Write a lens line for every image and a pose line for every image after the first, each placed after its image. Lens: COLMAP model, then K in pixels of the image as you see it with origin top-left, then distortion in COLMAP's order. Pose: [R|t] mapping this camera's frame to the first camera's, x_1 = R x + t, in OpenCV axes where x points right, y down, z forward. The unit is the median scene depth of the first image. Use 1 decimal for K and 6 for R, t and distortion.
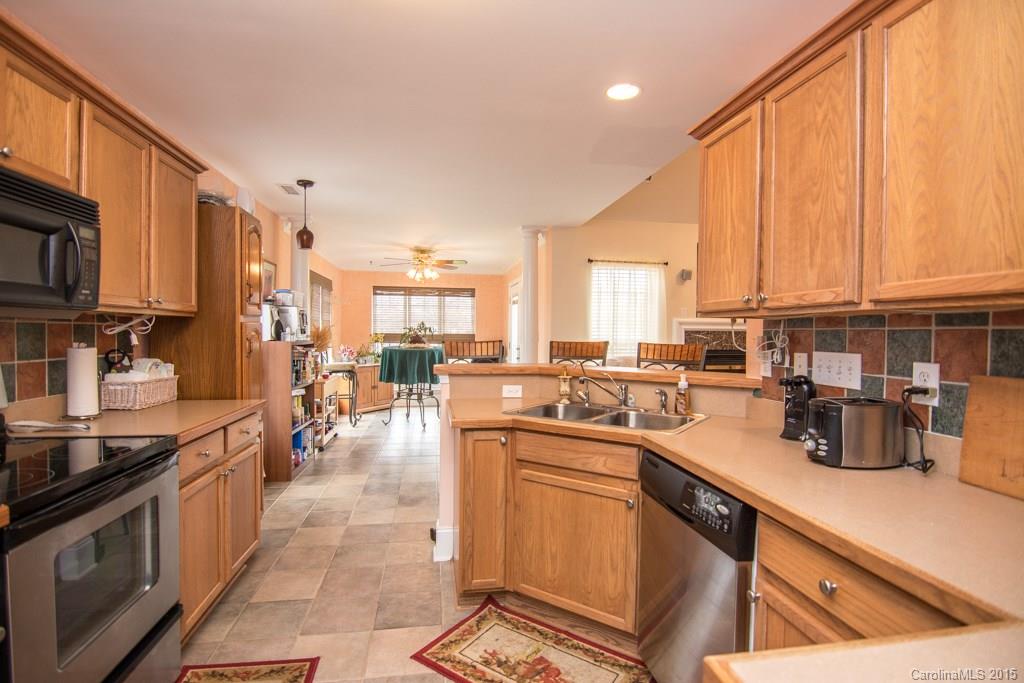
lens RADIAL K [[495.7, 0, 511.7], [0, 495.7, 343.6], [0, 0, 1]] dist [0.000182, -0.016941]
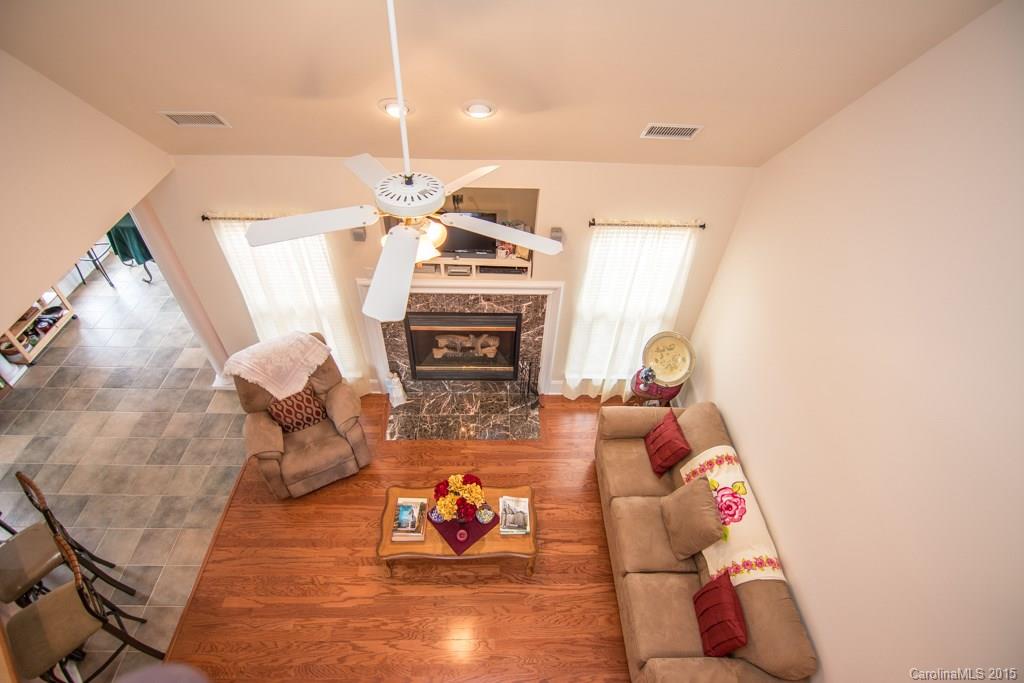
lens RADIAL K [[495.7, 0, 511.7], [0, 495.7, 343.6], [0, 0, 1]] dist [0.000182, -0.016941]
pose [[0.990289, 0.114575, -0.078738, 0.627894], [-0.030592, 0.732081, 0.680530, -0.498806], [0.135615, -0.671513, 0.728477, 0.409656]]
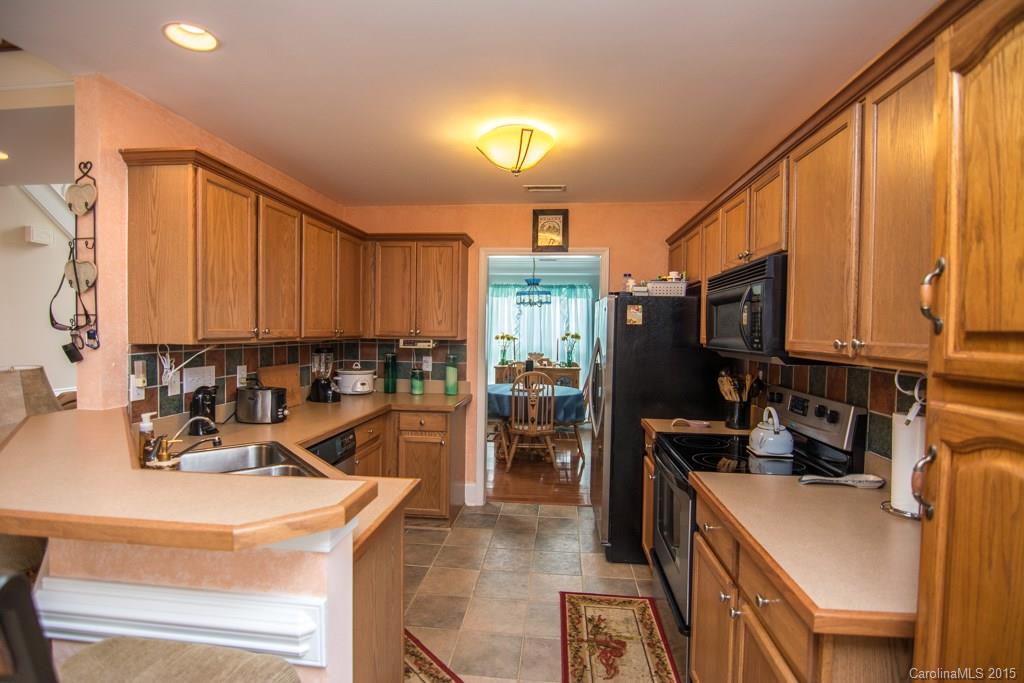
lens RADIAL K [[495.7, 0, 511.7], [0, 495.7, 343.6], [0, 0, 1]] dist [0.000182, -0.016941]
pose [[-0.965978, -0.032757, 0.256543, -0.179917], [-0.019555, 0.998358, 0.053845, -0.044786], [-0.257885, 0.046996, -0.965032, 0.668807]]
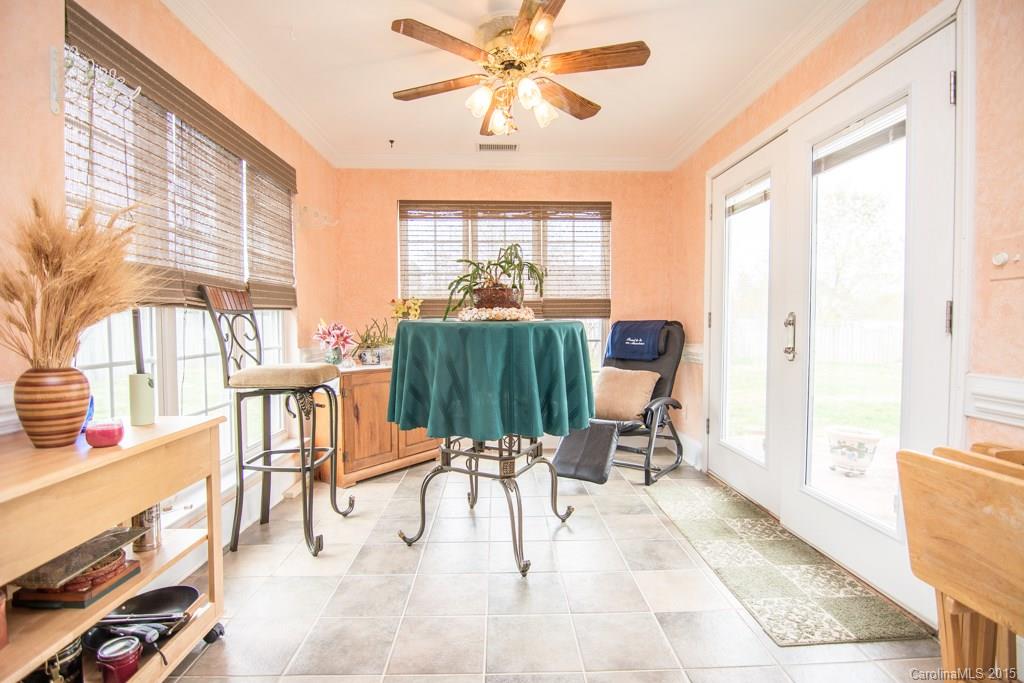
lens RADIAL K [[495.7, 0, 511.7], [0, 495.7, 343.6], [0, 0, 1]] dist [0.000182, -0.016941]
pose [[0.991529, -0.005610, -0.129763, -0.168388], [0.008011, 0.999806, 0.017987, 0.022574], [0.129637, -0.018874, 0.991382, 0.815995]]
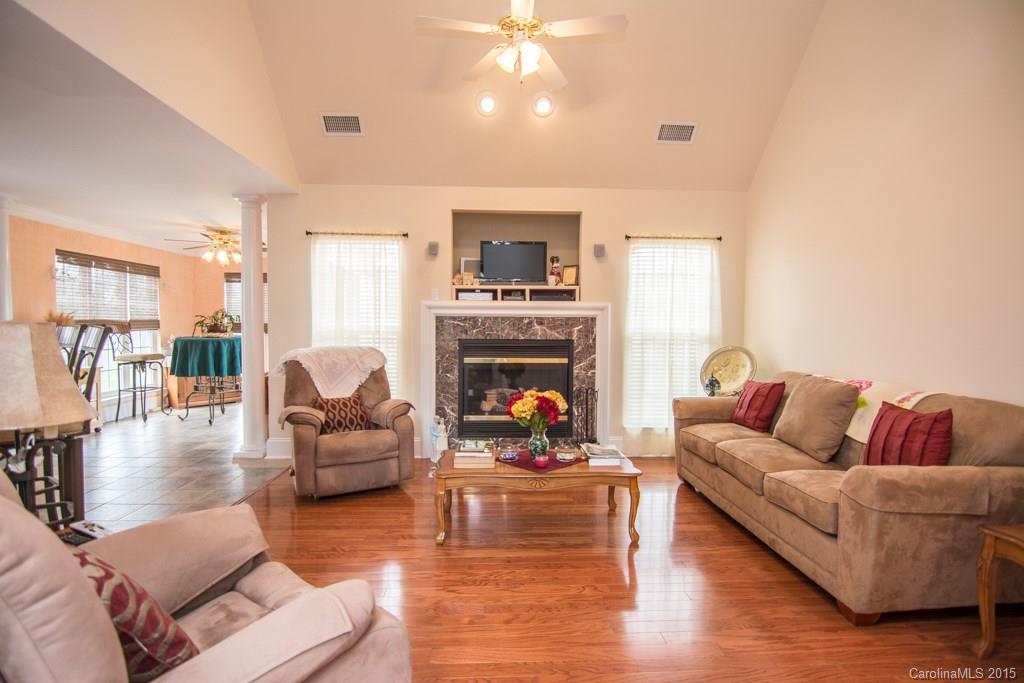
lens RADIAL K [[495.7, 0, 511.7], [0, 495.7, 343.6], [0, 0, 1]] dist [0.000182, -0.016941]
pose [[0.993122, 0.001439, -0.117072, 0.569802], [0.000385, 0.999879, 0.015560, 0.007269], [0.117080, -0.015498, 0.993002, 0.189372]]
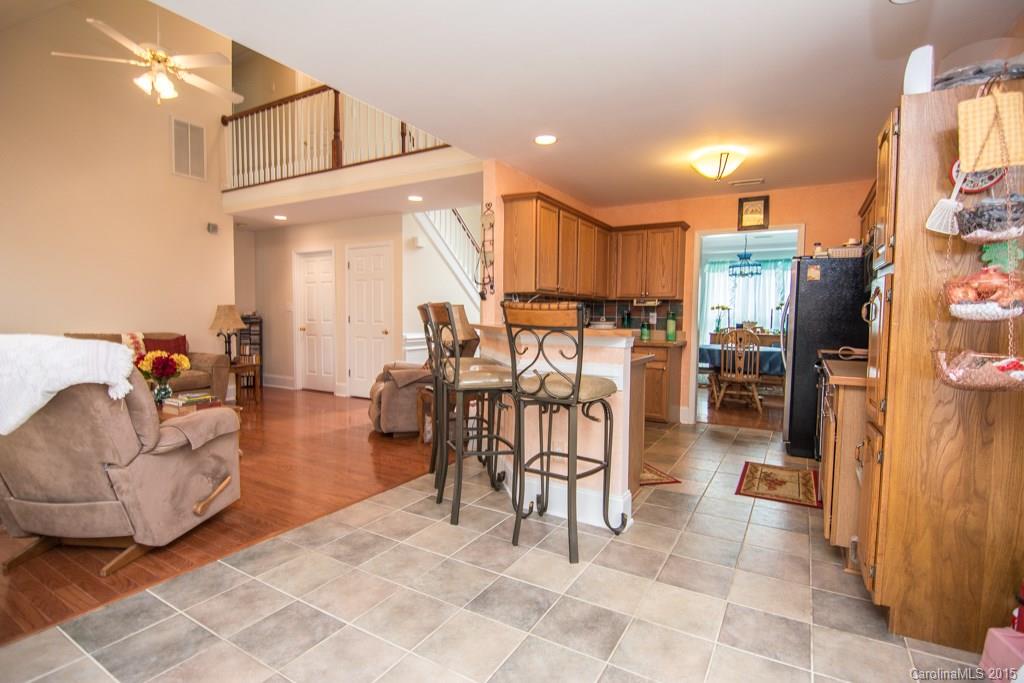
lens RADIAL K [[495.7, 0, 511.7], [0, 495.7, 343.6], [0, 0, 1]] dist [0.000182, -0.016941]
pose [[-0.770627, -0.056072, 0.634815, -0.294136], [-0.004975, 0.996621, 0.081991, -0.003047], [-0.637267, 0.060026, -0.768302, 0.956739]]
